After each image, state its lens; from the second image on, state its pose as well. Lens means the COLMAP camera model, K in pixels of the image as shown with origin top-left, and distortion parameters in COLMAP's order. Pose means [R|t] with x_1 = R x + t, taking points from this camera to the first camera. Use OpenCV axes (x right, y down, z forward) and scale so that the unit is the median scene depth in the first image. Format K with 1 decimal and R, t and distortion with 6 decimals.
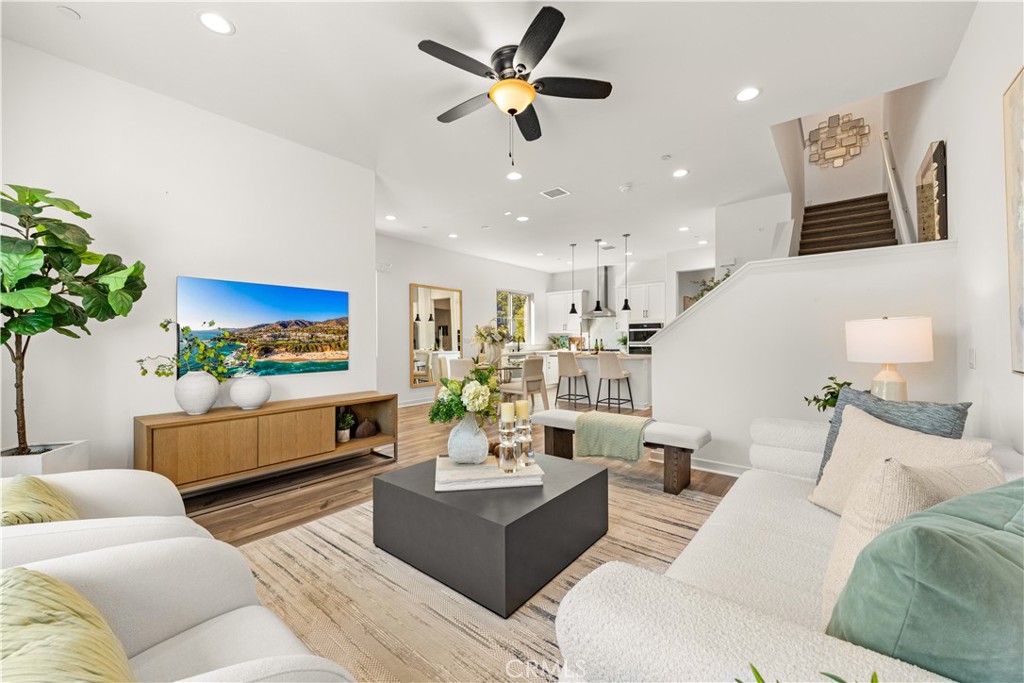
lens RADIAL K [[401.1, 0, 507.0], [0, 401.1, 347.4], [0, 0, 1]] dist [0.013705, -0.000975]
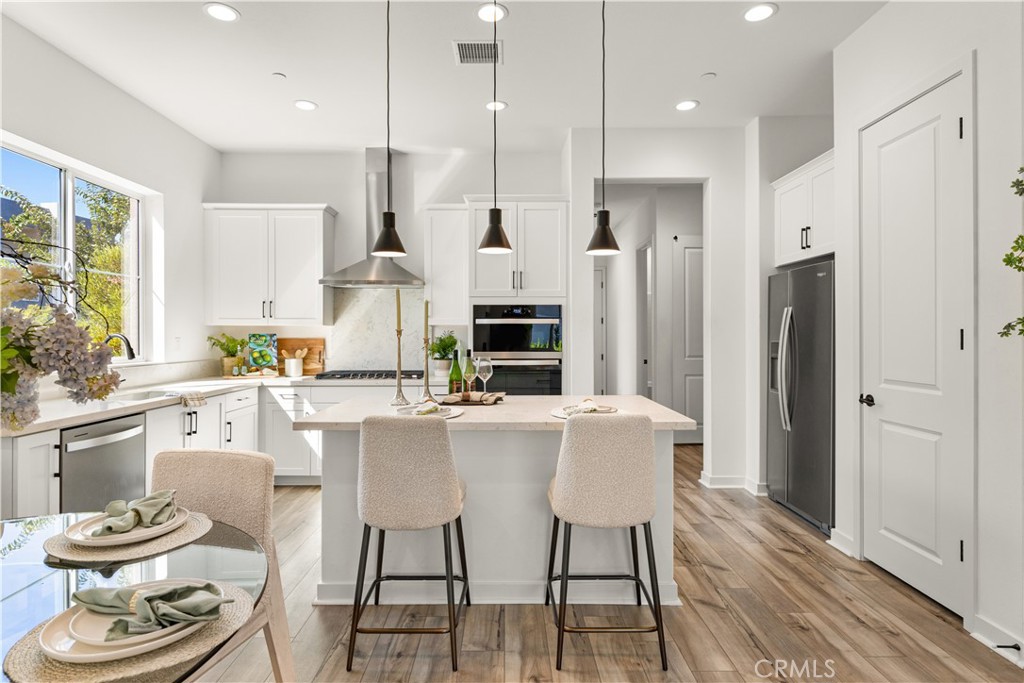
lens RADIAL K [[559.1, 0, 515.7], [0, 559.1, 335.2], [0, 0, 1]] dist [0.001923, -0.001207]
pose [[0.765077, 0.004226, 0.643925, -0.003680], [0.009662, 0.999791, -0.018041, -0.047897], [-0.643866, 0.020024, 0.764876, 1.384229]]
